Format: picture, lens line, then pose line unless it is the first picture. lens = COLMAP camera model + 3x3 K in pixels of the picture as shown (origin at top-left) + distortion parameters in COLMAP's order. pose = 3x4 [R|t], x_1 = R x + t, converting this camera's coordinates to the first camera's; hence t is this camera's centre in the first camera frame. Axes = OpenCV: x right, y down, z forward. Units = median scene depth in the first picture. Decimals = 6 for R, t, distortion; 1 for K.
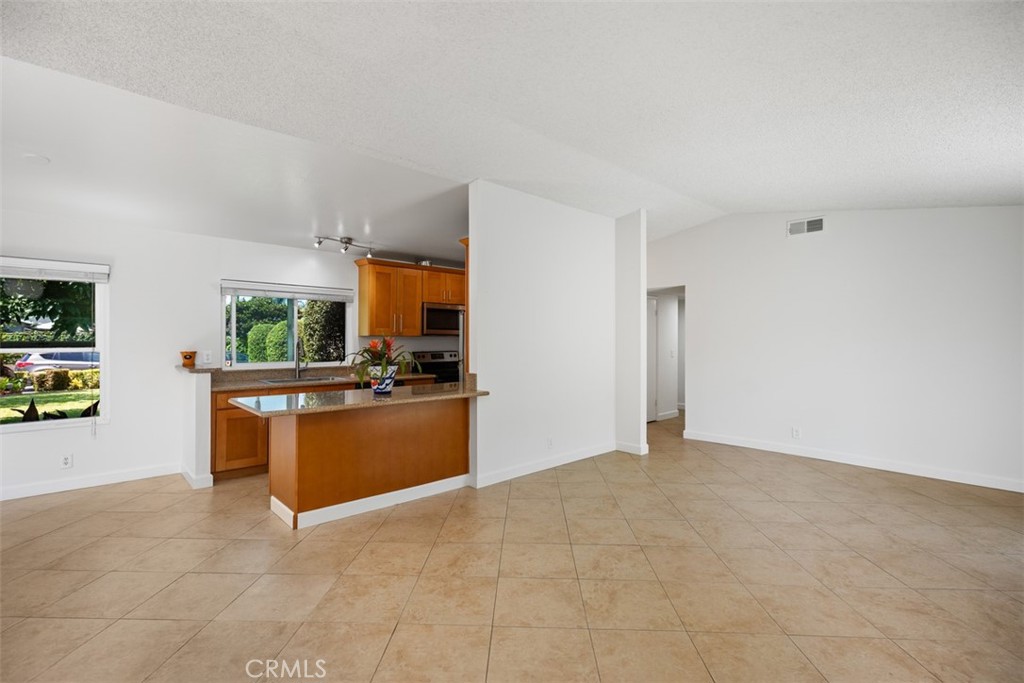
lens RADIAL K [[468.1, 0, 509.6], [0, 468.1, 338.0], [0, 0, 1]] dist [0.004390, 0.000269]
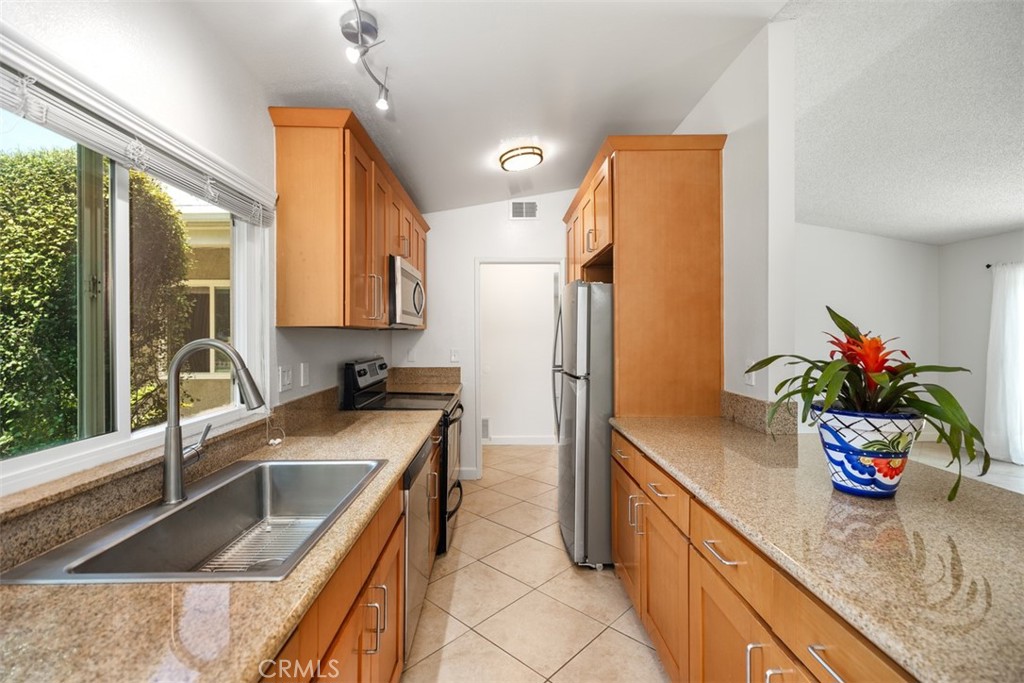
lens RADIAL K [[457.2, 0, 508.8], [0, 457.2, 336.3], [0, 0, 1]] dist [0.003793, 0.000503]
pose [[0.661543, -0.008206, 0.749863, -0.596427], [0.001907, 0.999955, 0.009260, -0.000311], [-0.749905, -0.004696, 0.661529, 0.829017]]
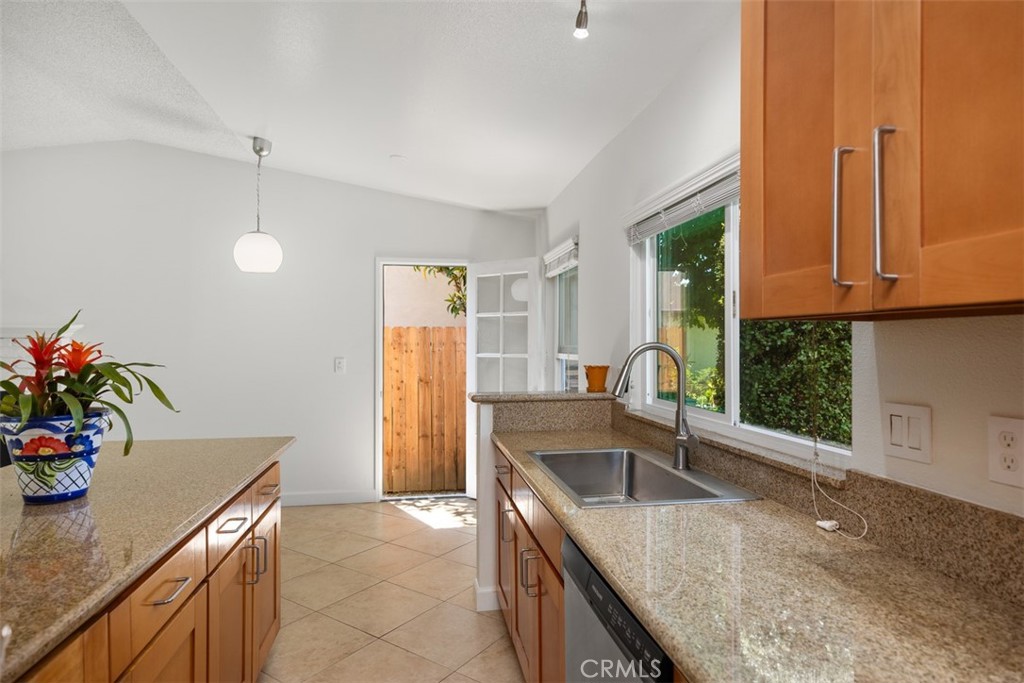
lens RADIAL K [[585.9, 0, 512.0], [0, 585.9, 341.5], [0, 0, 1]] dist [0.002381, 0.000266]
pose [[-0.542204, -0.005841, -0.840227, -0.078833], [0.000451, 0.999974, -0.007243, 0.005877], [0.840247, -0.004306, -0.542187, 1.289850]]
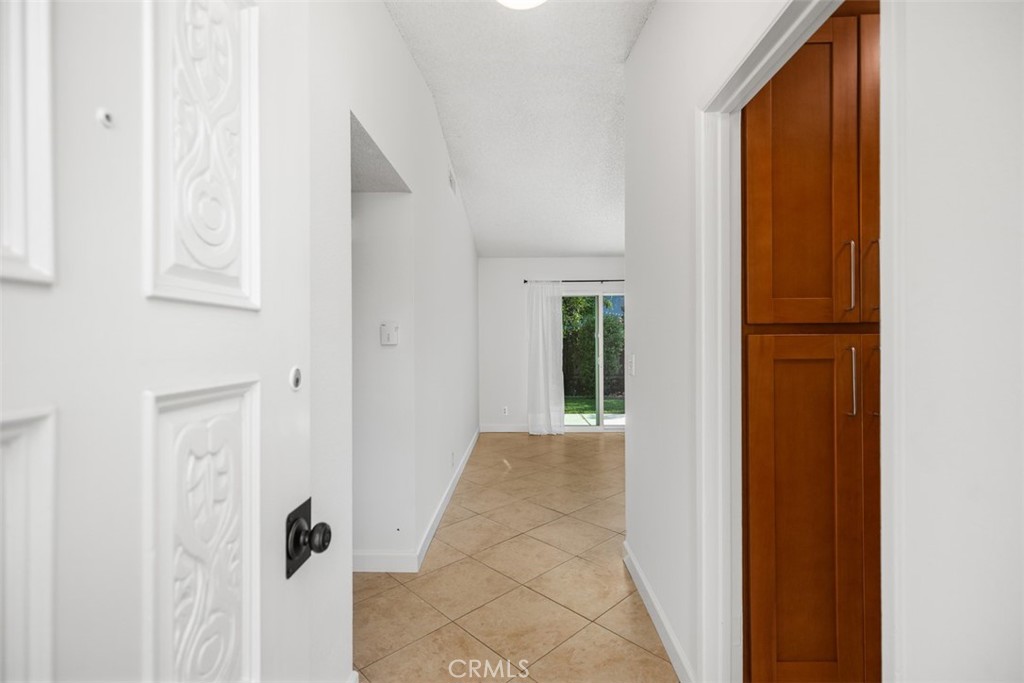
lens RADIAL K [[460.7, 0, 510.9], [0, 460.7, 339.4], [0, 0, 1]] dist [0.003749, 0.000482]
pose [[-0.717263, 0.004742, 0.696787, 0.052162], [0.002348, 0.999988, -0.004388, 0.022385], [-0.696799, -0.001512, -0.717265, 1.697367]]
